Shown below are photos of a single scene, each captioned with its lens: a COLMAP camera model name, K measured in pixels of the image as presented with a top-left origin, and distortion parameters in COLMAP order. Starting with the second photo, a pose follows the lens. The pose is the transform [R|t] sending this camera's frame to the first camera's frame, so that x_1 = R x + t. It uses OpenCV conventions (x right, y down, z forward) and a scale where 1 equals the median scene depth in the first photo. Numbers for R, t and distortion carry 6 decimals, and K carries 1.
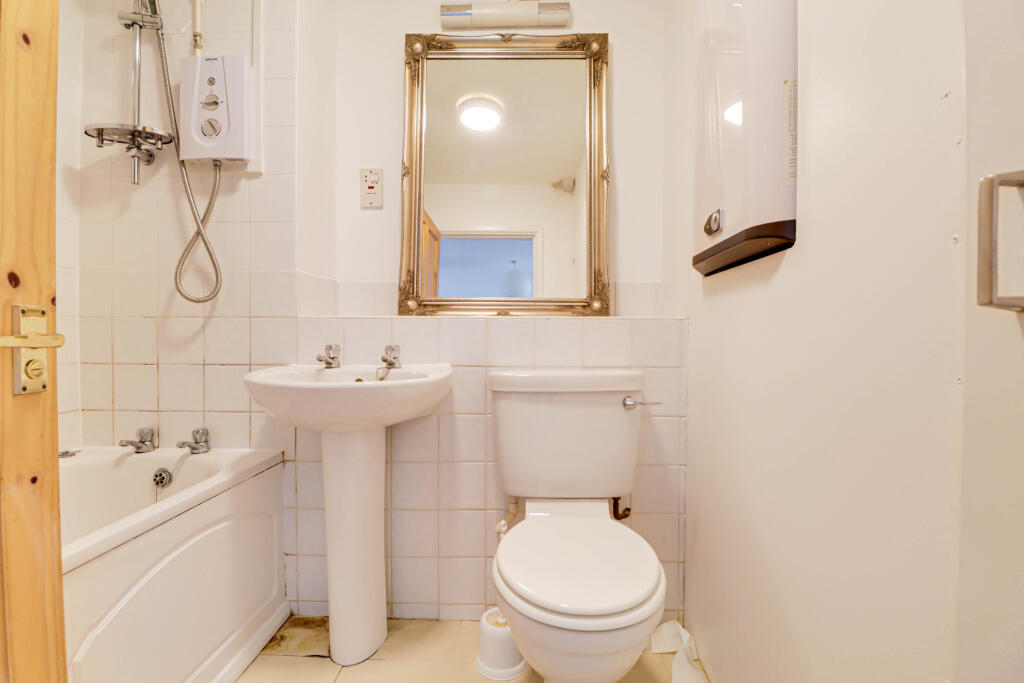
lens RADIAL K [[485.5, 0, 512.0], [0, 485.5, 341.5], [0, 0, 1]] dist [-0.017929, -0.000890]
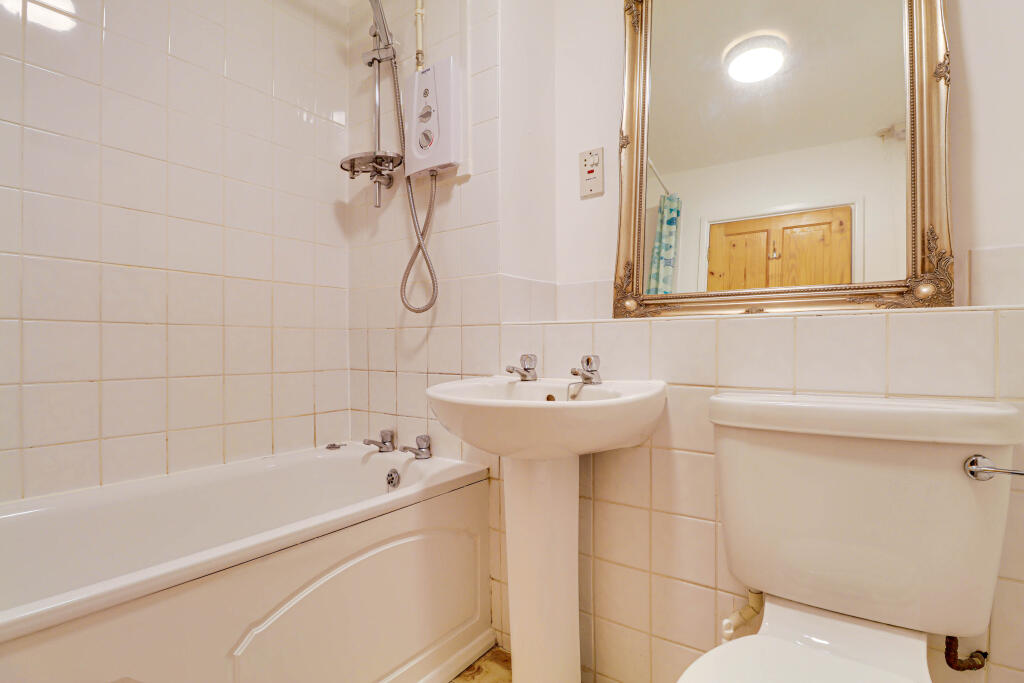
lens RADIAL K [[488.9, 0, 513.2], [0, 488.9, 351.4], [0, 0, 1]] dist [0.000648, -0.014415]
pose [[0.826709, 0.001095, -0.562629, 0.099970], [-0.000749, 0.999999, 0.000845, 0.000893], [0.562629, -0.000277, 0.826709, 0.242901]]
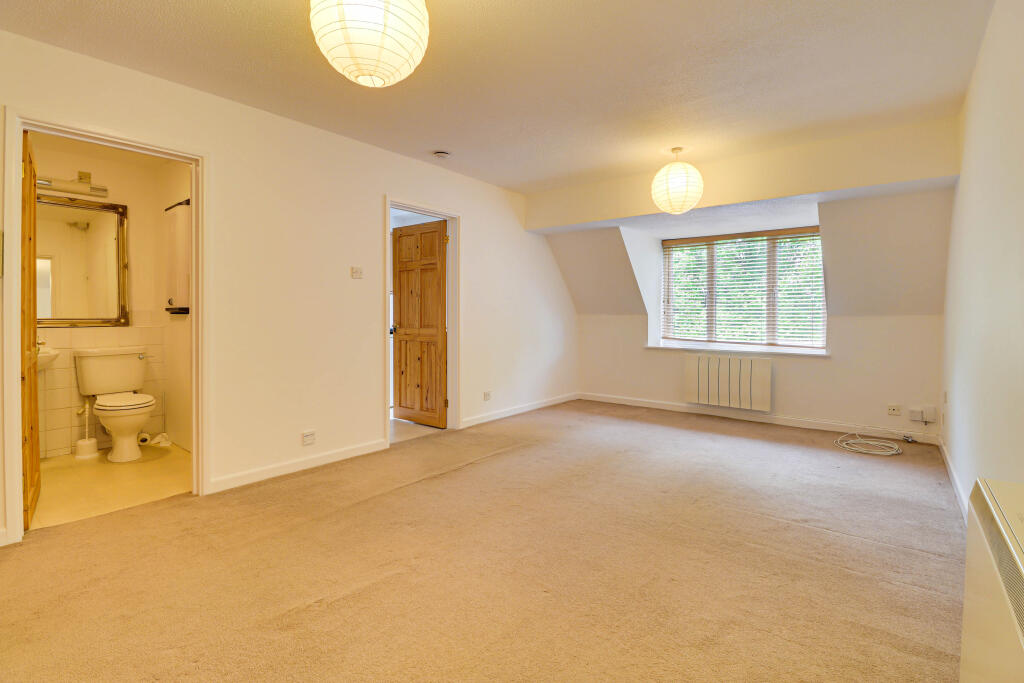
lens RADIAL K [[493.0, 0, 511.4], [0, 493.0, 319.4], [0, 0, 1]] dist [-0.016384, -0.000165]
pose [[0.610159, -0.008052, 0.792238, -0.622088], [0.010143, 0.999946, 0.002351, -0.075990], [-0.792214, 0.006602, 0.610207, -2.202830]]
